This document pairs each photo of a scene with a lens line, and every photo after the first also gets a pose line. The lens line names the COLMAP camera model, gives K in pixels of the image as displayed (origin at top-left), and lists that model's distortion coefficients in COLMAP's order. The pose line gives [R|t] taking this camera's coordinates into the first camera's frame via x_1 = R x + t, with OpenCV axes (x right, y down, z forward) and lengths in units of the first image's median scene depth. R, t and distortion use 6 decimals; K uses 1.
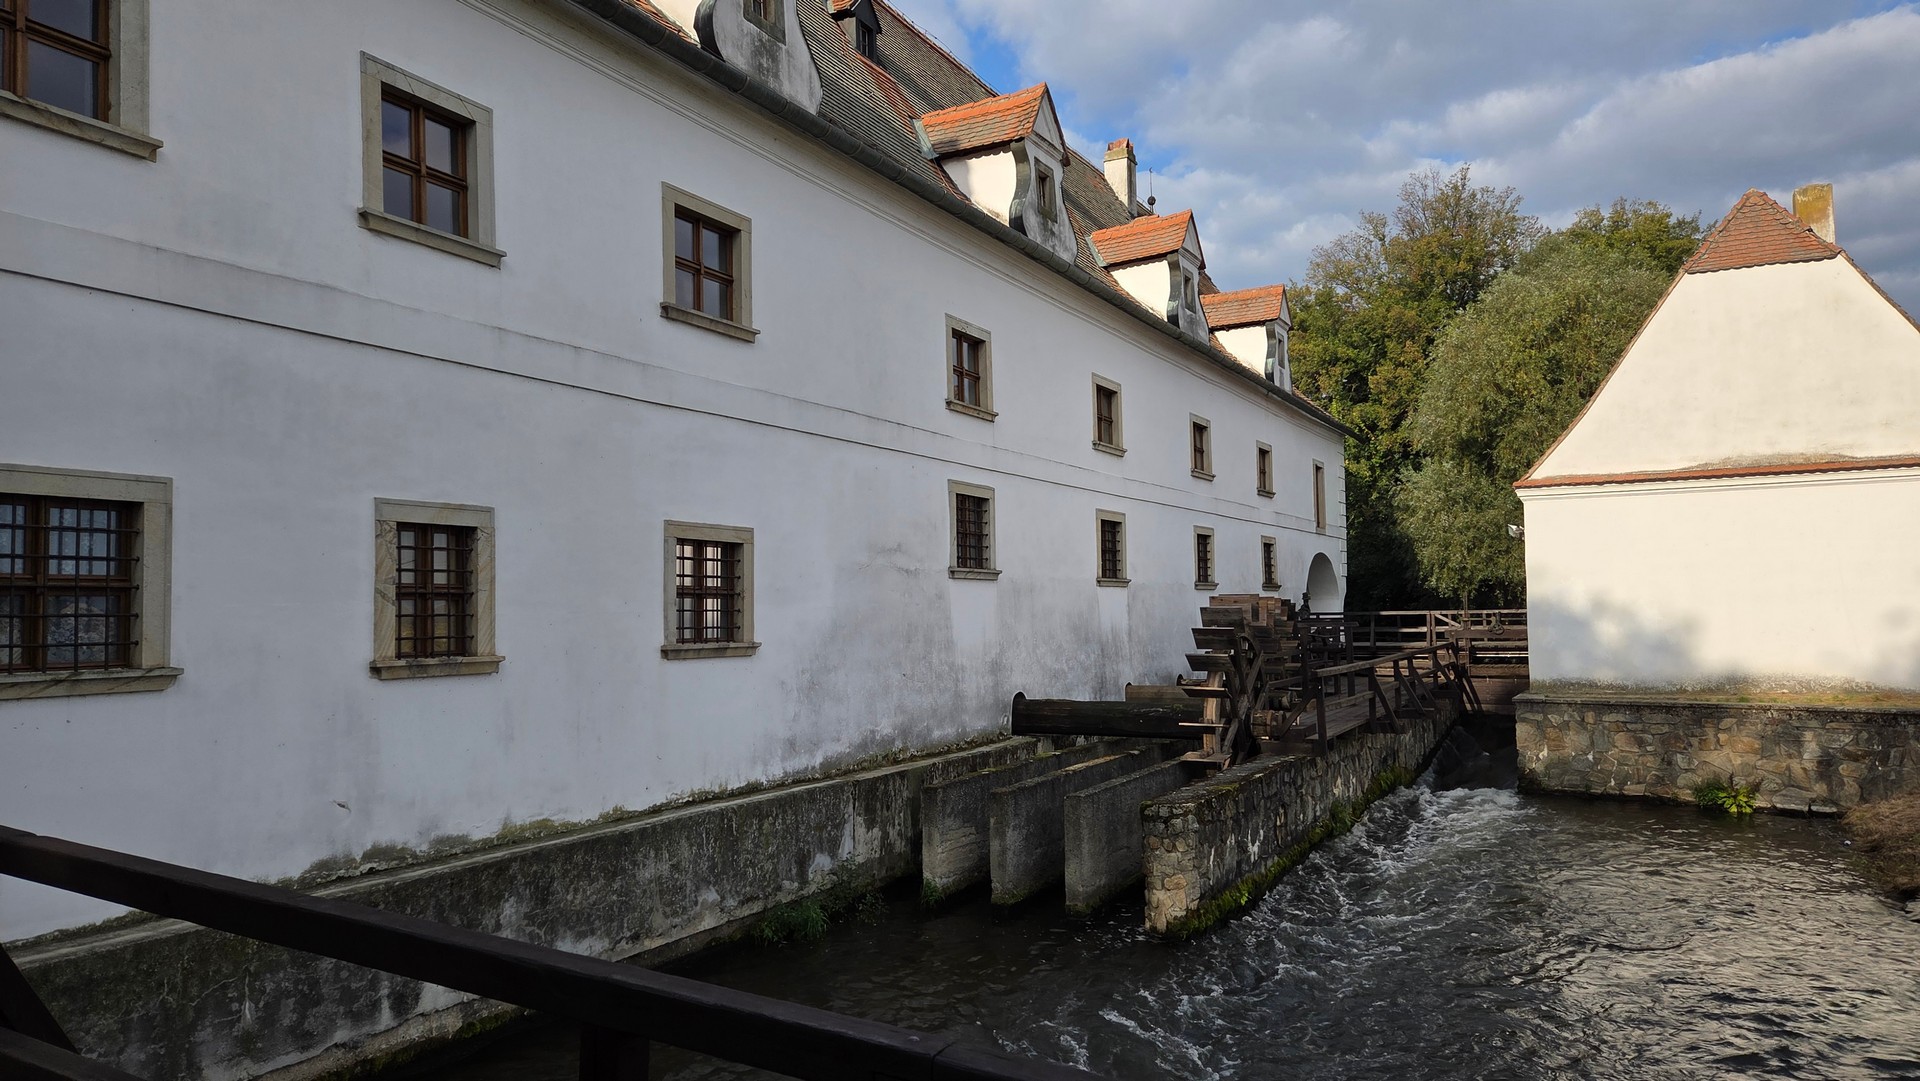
lens RADIAL K [[1271.1, 0, 961.3], [0, 1271.1, 554.5], [0, 0, 1]] dist [0.070886, -0.056958]
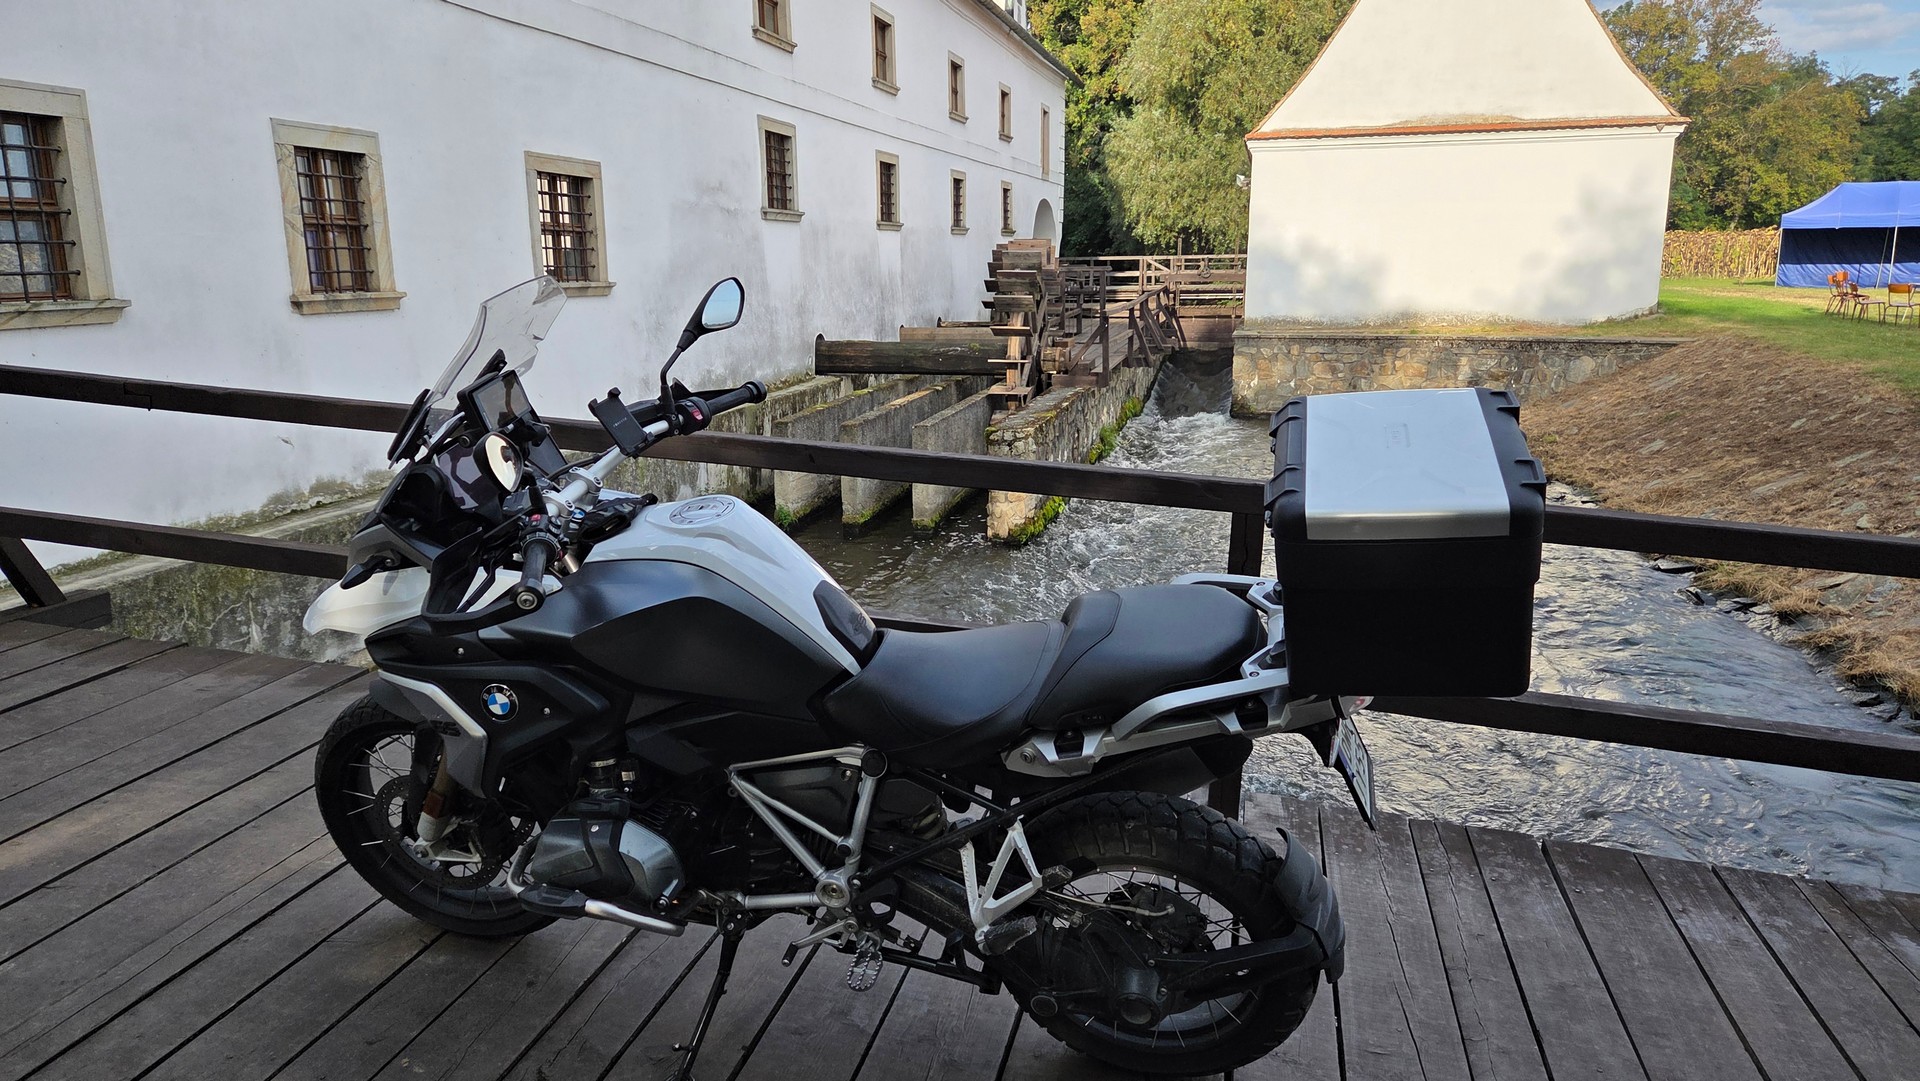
lens RADIAL K [[1271.1, 0, 965.6], [0, 1271.1, 530.0], [0, 0, 1]] dist [0.070886, -0.056958]
pose [[0.965970, -0.047894, 0.254181, -0.130244], [-0.017902, 0.967970, 0.250425, 0.000603], [-0.258034, -0.246454, 0.934173, -0.049775]]
